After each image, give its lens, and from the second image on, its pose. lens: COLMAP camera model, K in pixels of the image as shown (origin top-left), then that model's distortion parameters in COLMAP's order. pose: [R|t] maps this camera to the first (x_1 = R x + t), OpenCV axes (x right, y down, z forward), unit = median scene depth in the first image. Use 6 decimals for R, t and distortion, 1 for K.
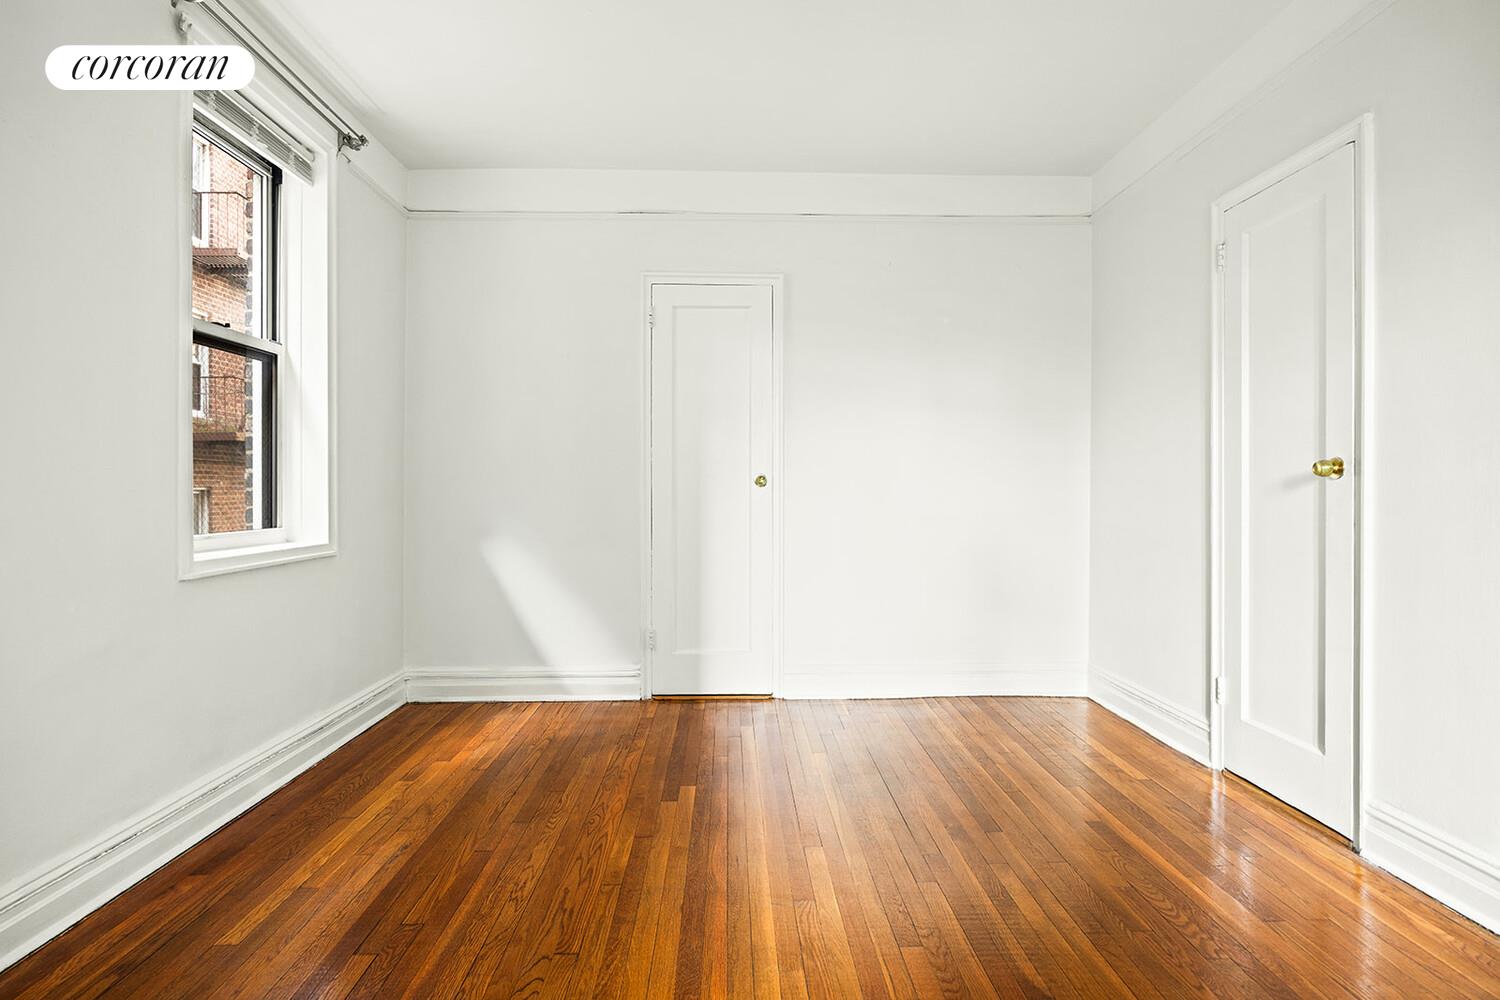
lens RADIAL K [[800.8, 0, 750.0], [0, 800.8, 500.0], [0, 0, 1]] dist [-0.001078, -0.000191]
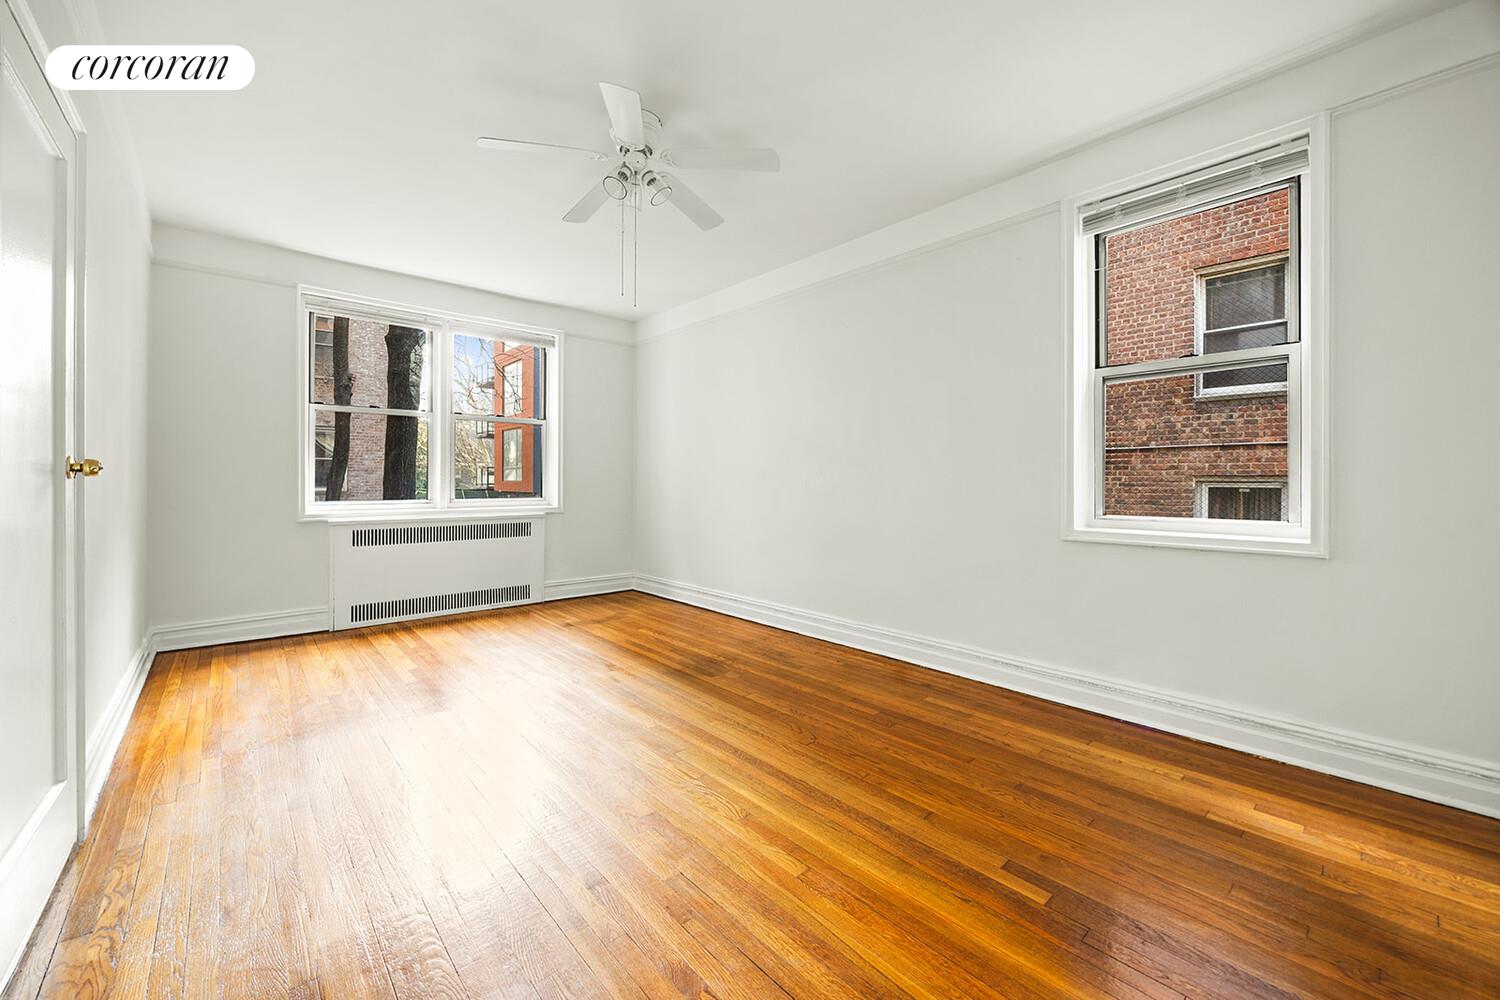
lens RADIAL K [[587.9, 0, 740.7], [0, 587.9, 482.3], [0, 0, 1]] dist [0.000508, 0.000316]
pose [[-0.767735, 0.000376, -0.640767, 0.567166], [-0.008918, 0.999897, 0.011273, -0.027315], [0.640706, 0.014369, -0.767652, 1.458516]]
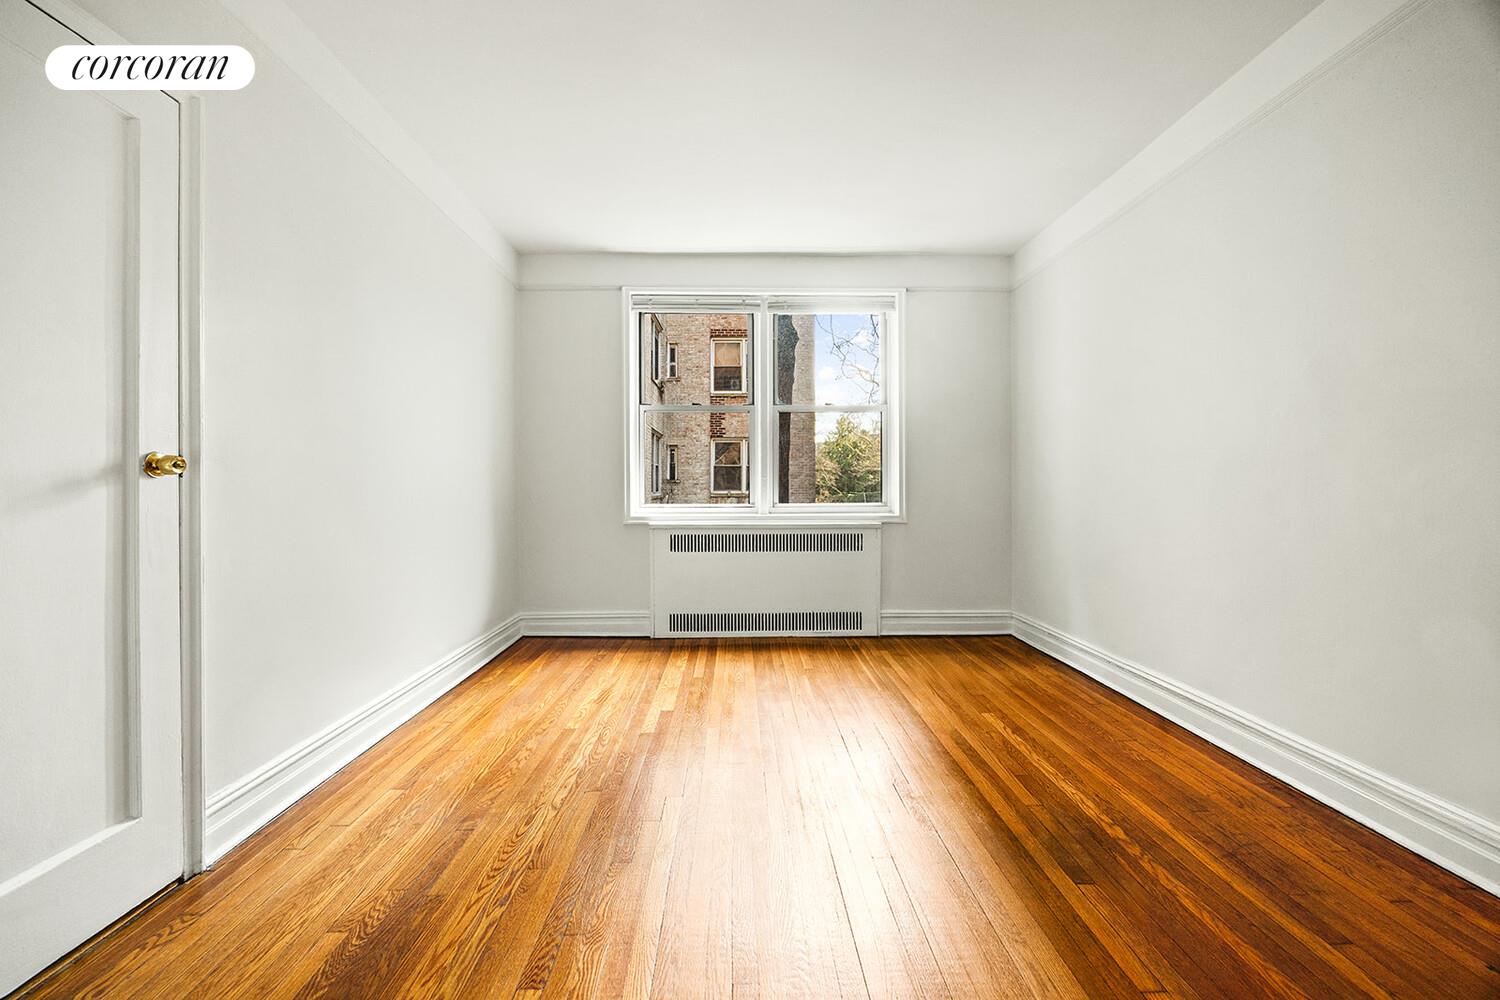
lens RADIAL K [[587.9, 0, 740.7], [0, 587.9, 482.3], [0, 0, 1]] dist [0.000508, 0.000316]
pose [[-0.999846, 0.003413, 0.017233, 0.143126], [0.003547, 0.999964, 0.007764, -0.014938], [-0.017206, 0.007824, -0.999821, 1.066308]]
